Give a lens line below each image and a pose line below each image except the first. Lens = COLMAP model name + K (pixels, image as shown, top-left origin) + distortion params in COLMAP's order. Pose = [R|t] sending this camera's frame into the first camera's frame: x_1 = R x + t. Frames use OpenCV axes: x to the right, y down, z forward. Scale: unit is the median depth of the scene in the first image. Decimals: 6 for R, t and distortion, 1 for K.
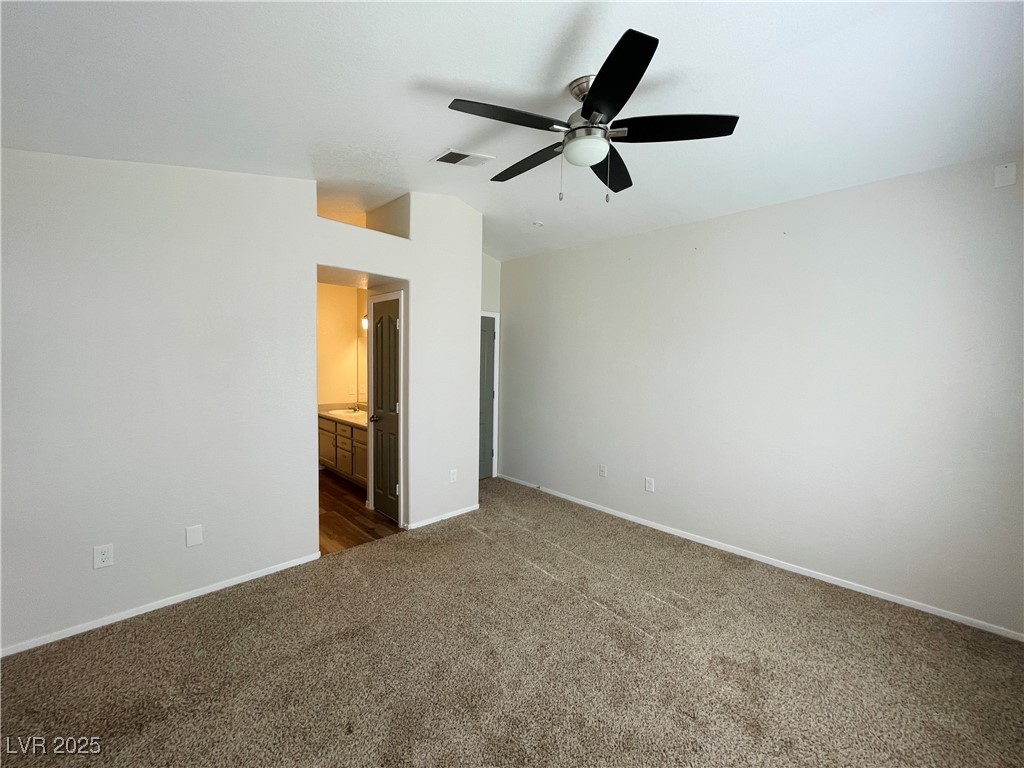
lens RADIAL K [[414.7, 0, 513.8], [0, 414.7, 383.5], [0, 0, 1]] dist [-0.001887, -0.000500]
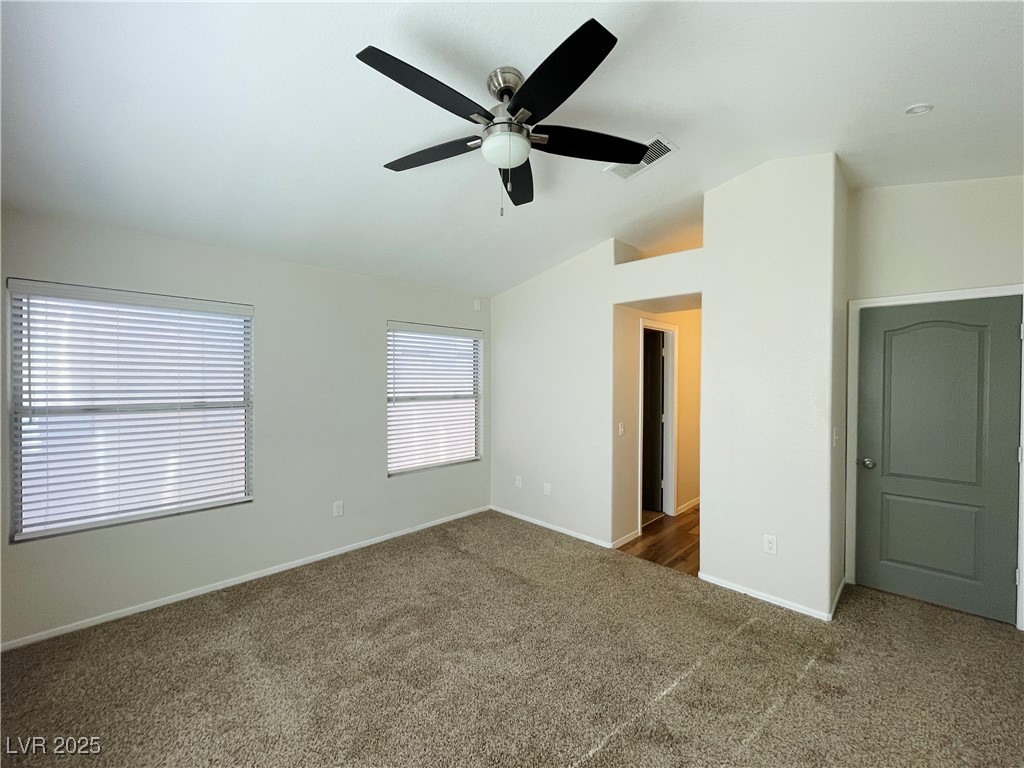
lens RADIAL K [[414.7, 0, 513.8], [0, 414.7, 383.5], [0, 0, 1]] dist [-0.001887, -0.000500]
pose [[-0.002559, -0.002280, -0.999994, 0.647811], [-0.054582, 0.998507, -0.002137, -0.031237], [0.998506, 0.054576, -0.002680, 0.625285]]
